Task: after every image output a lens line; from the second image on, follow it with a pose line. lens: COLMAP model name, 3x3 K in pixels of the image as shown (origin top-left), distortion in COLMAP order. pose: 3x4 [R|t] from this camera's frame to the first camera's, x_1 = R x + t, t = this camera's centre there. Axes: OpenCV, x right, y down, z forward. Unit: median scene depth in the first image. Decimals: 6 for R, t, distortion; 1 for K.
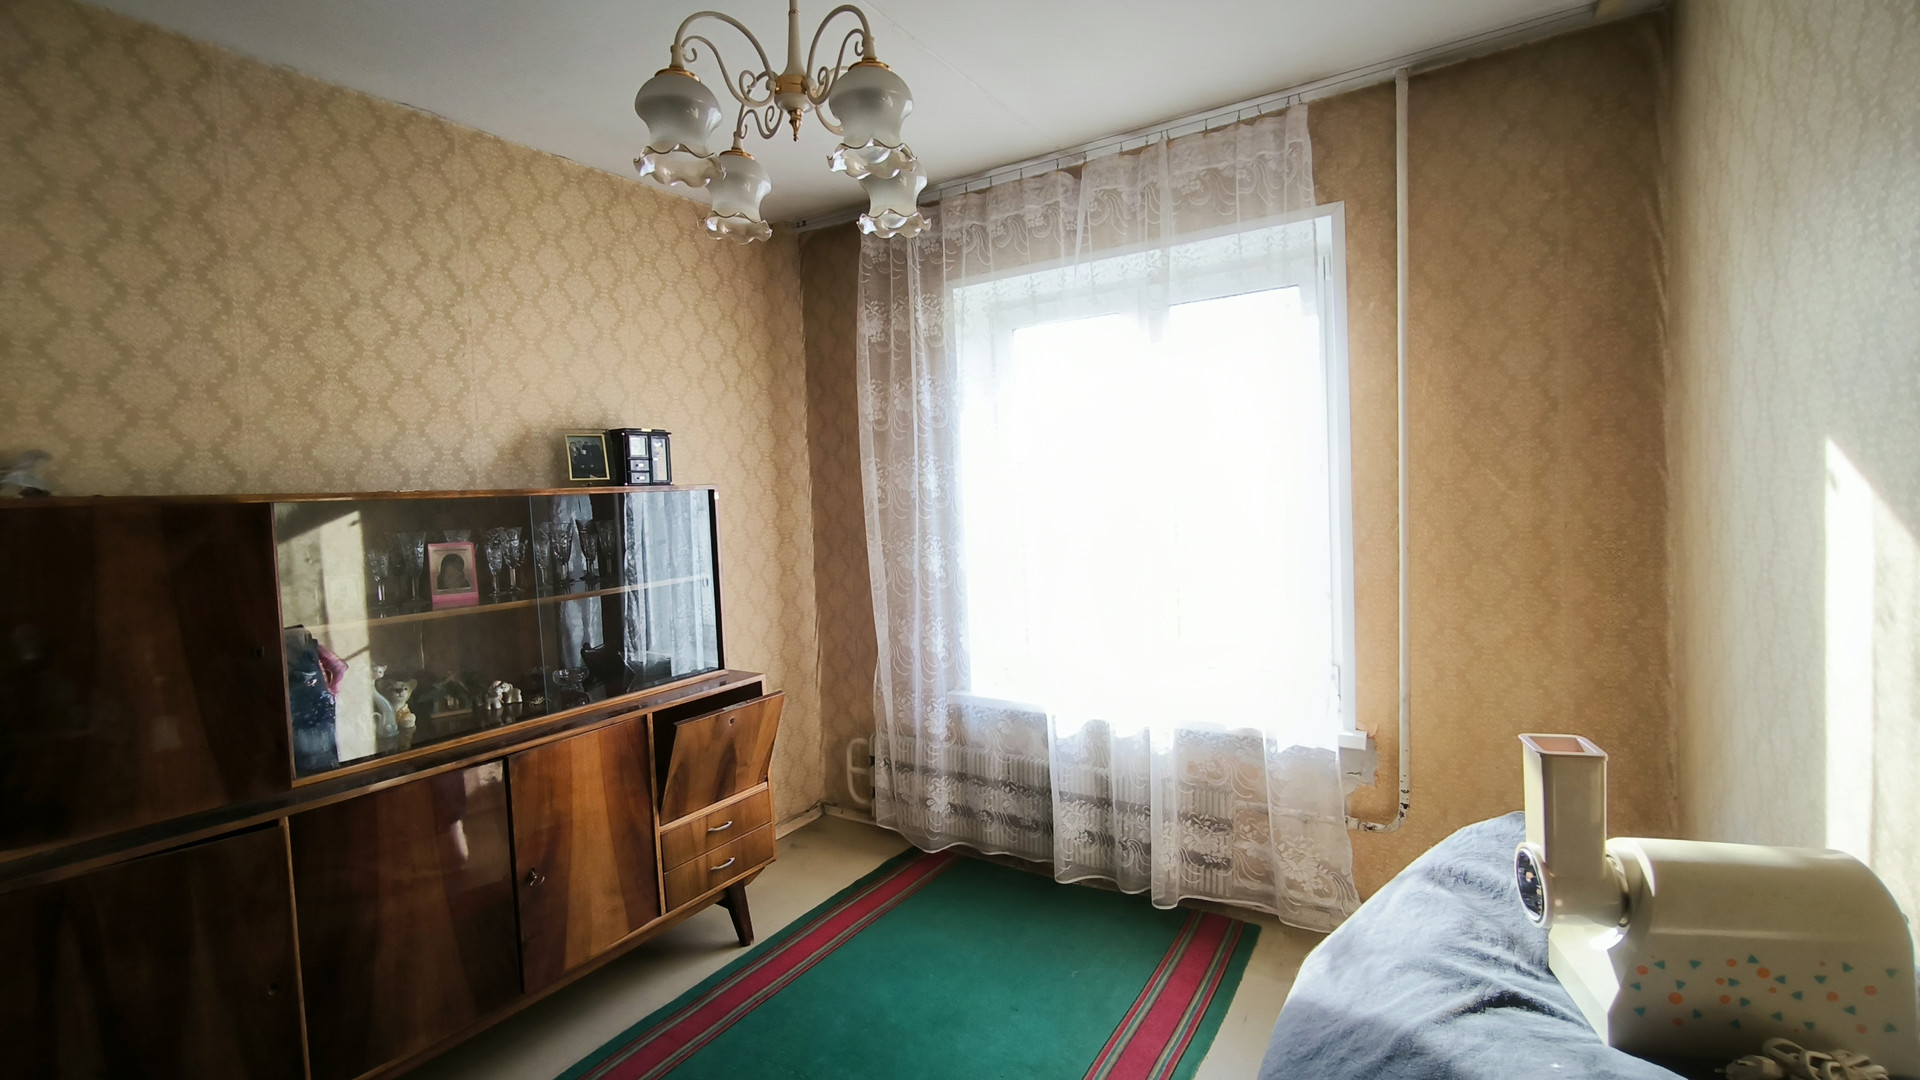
lens RADIAL K [[824.4, 0, 953.6], [0, 824.4, 536.1], [0, 0, 1]] dist [-0.031737, 0.019837]
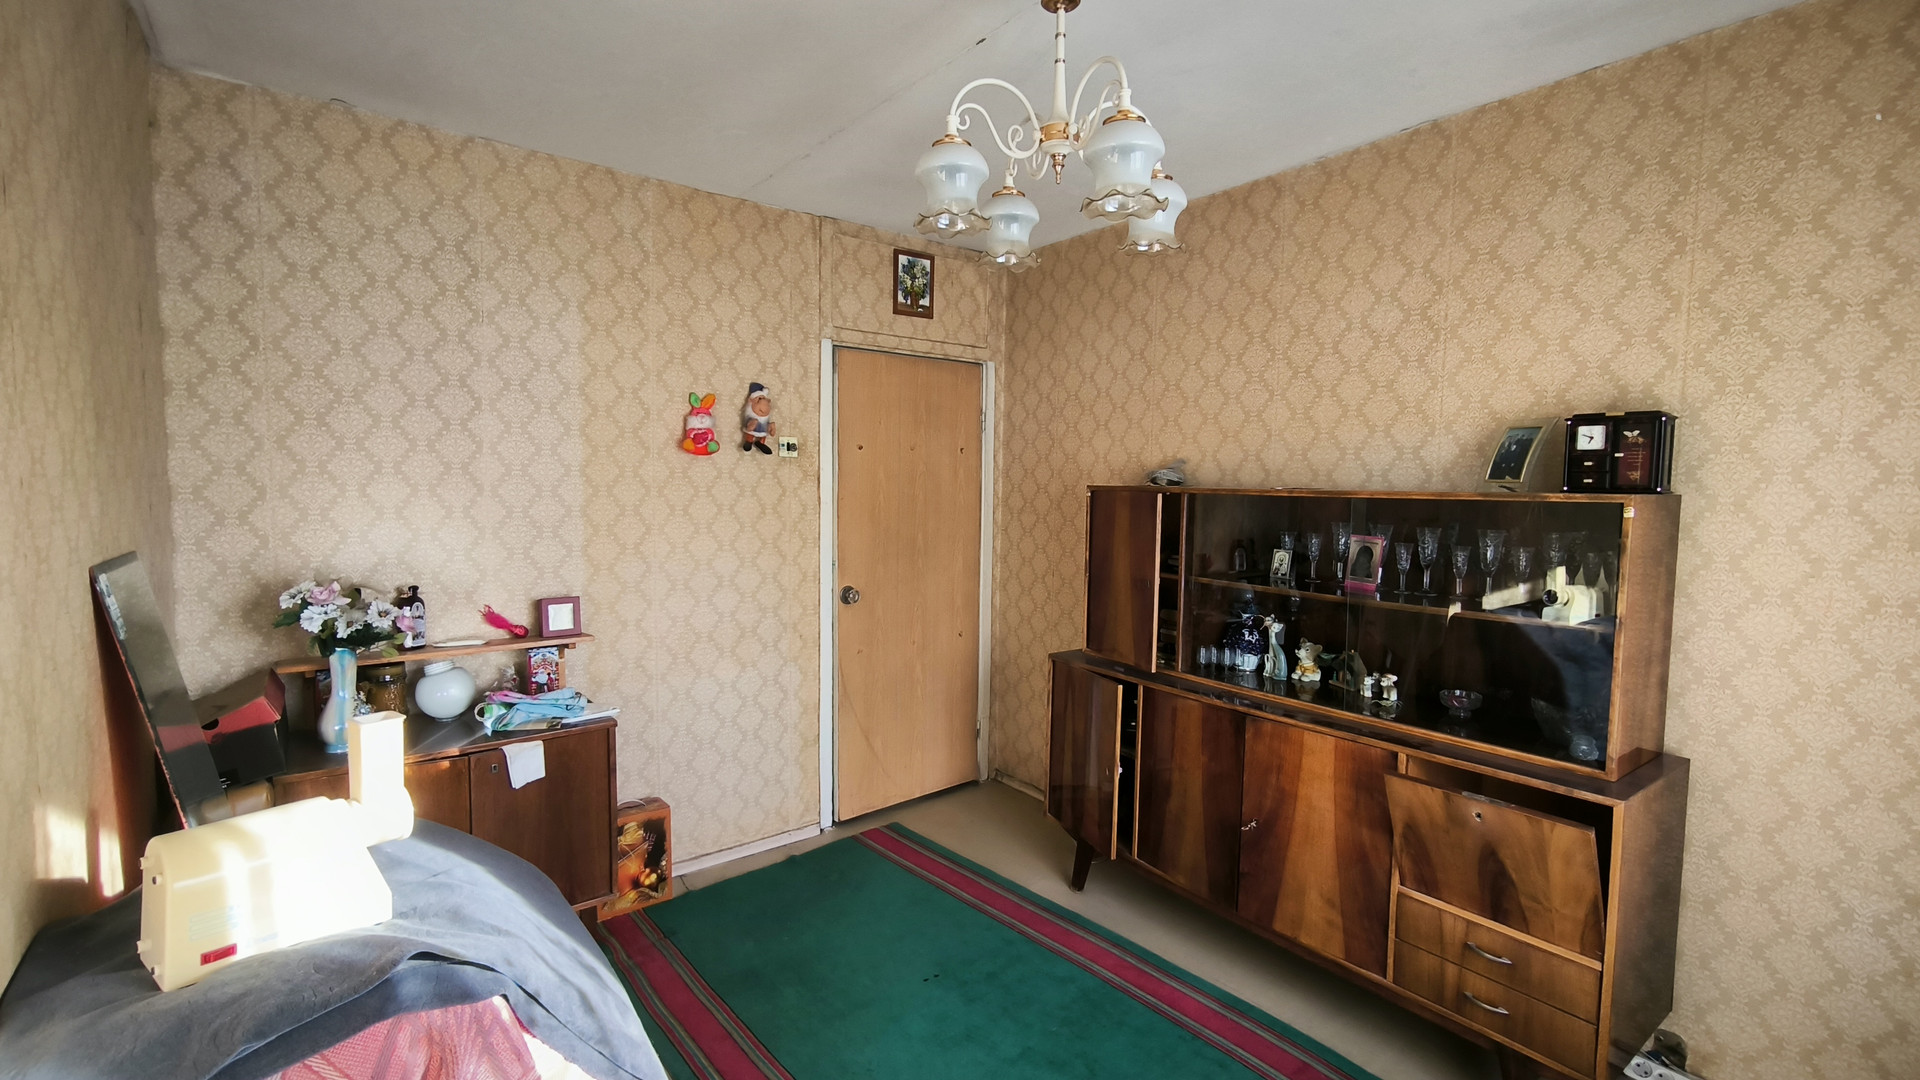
lens RADIAL K [[824.4, 0, 953.6], [0, 824.4, 536.1], [0, 0, 1]] dist [-0.031737, 0.019837]
pose [[-0.333886, 0.099096, -0.937390, 0.574403], [-0.049167, 0.991274, 0.122305, -0.094417], [0.941330, 0.086924, -0.326101, 0.805103]]
